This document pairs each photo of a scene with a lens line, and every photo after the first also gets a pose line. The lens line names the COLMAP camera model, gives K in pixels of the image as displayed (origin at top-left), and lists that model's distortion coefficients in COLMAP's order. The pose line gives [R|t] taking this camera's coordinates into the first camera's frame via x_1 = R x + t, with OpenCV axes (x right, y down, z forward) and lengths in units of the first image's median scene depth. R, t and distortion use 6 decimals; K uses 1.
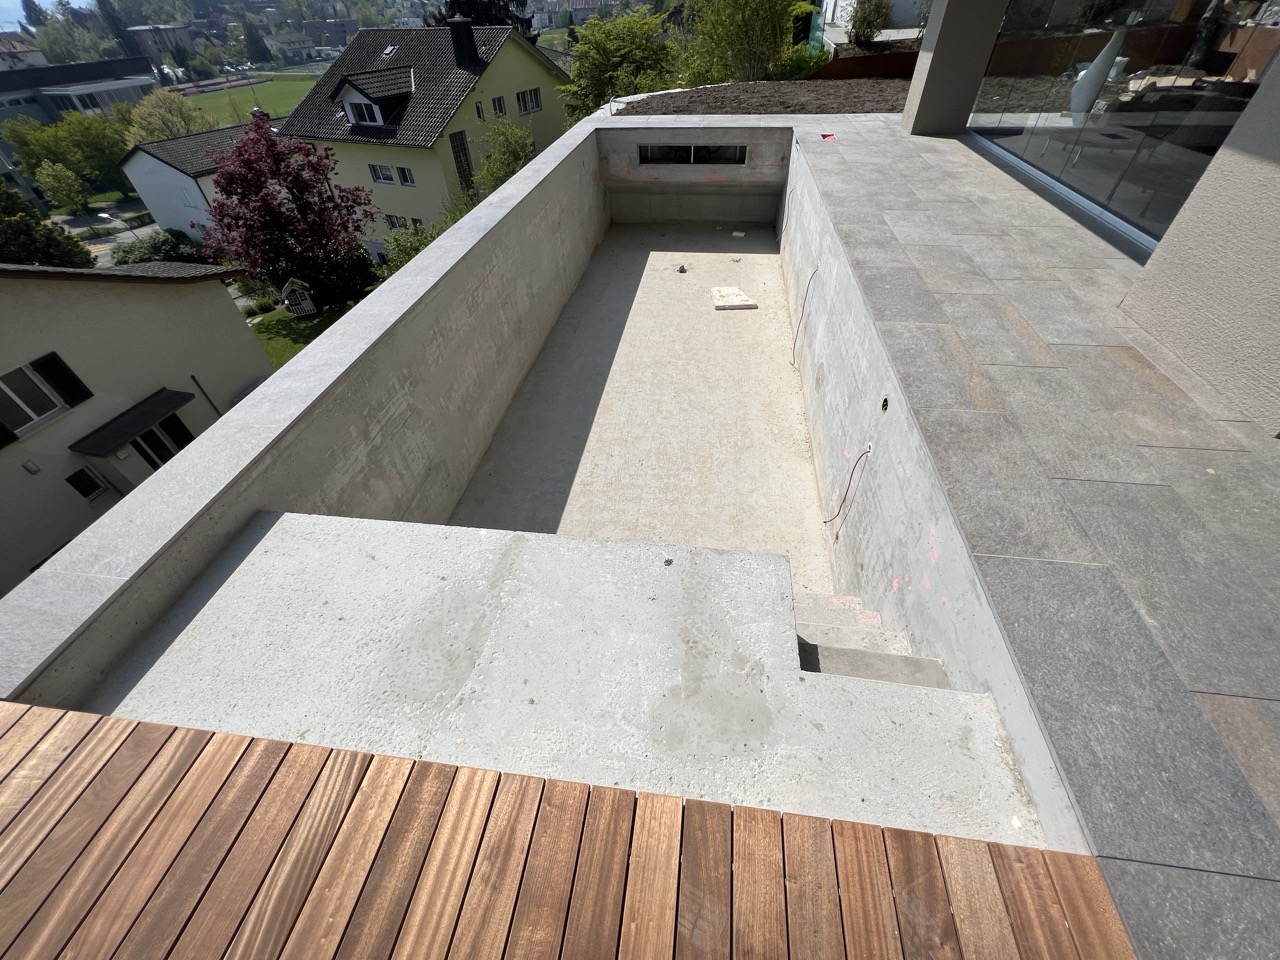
lens RADIAL K [[515.7, 0, 644.2], [0, 515.7, 483.8], [0, 0, 1]] dist [-0.003393, 0.000966]
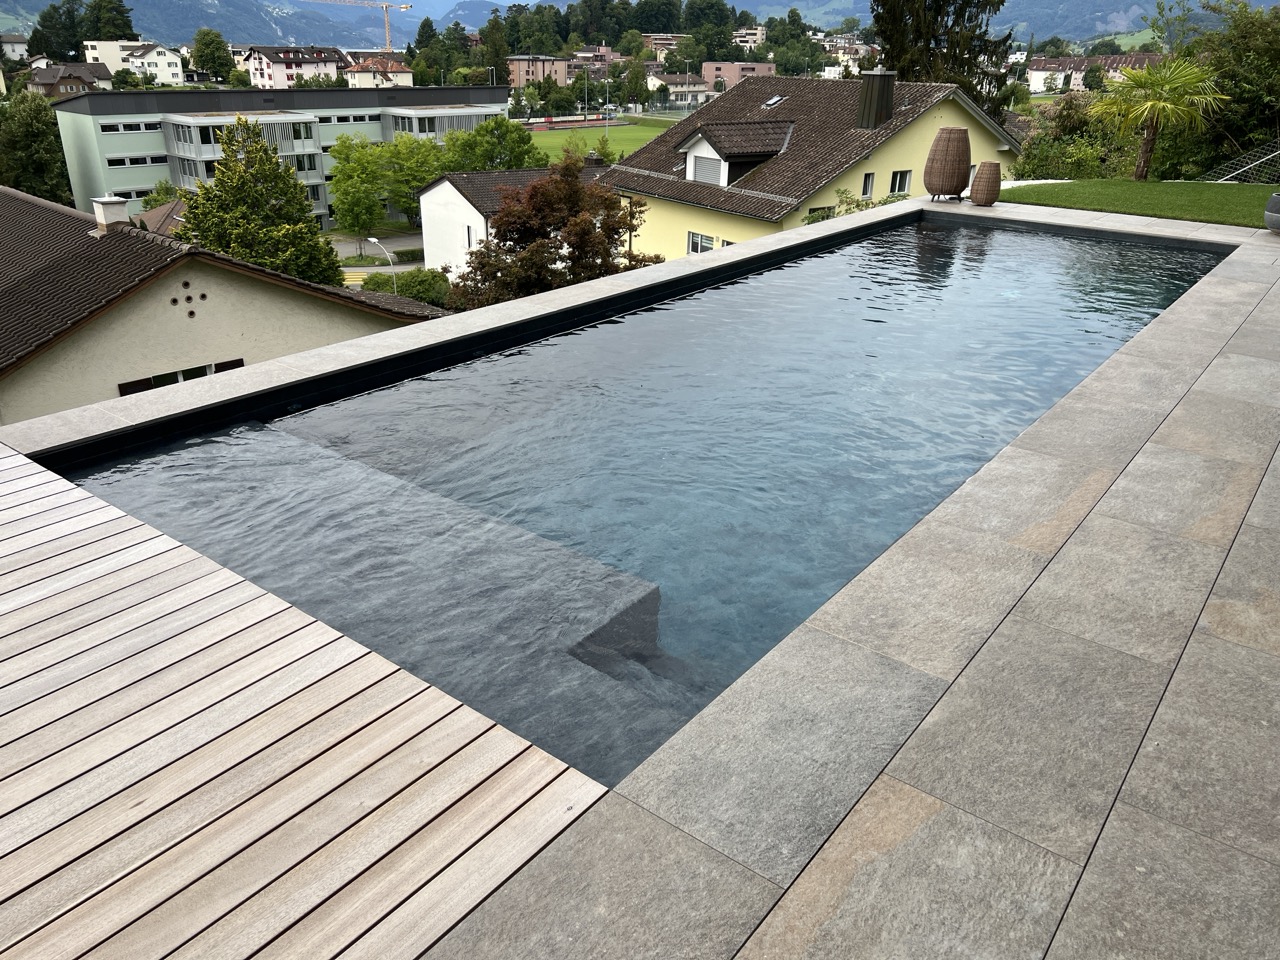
lens RADIAL K [[957.6, 0, 629.0], [0, 957.6, 485.0], [0, 0, 1]] dist [0.056535, -0.065985]
pose [[0.858959, 0.248442, -0.447735, 0.133988], [-0.380100, 0.895265, -0.232434, 0.047266], [0.343095, 0.369835, 0.863428, -0.058909]]
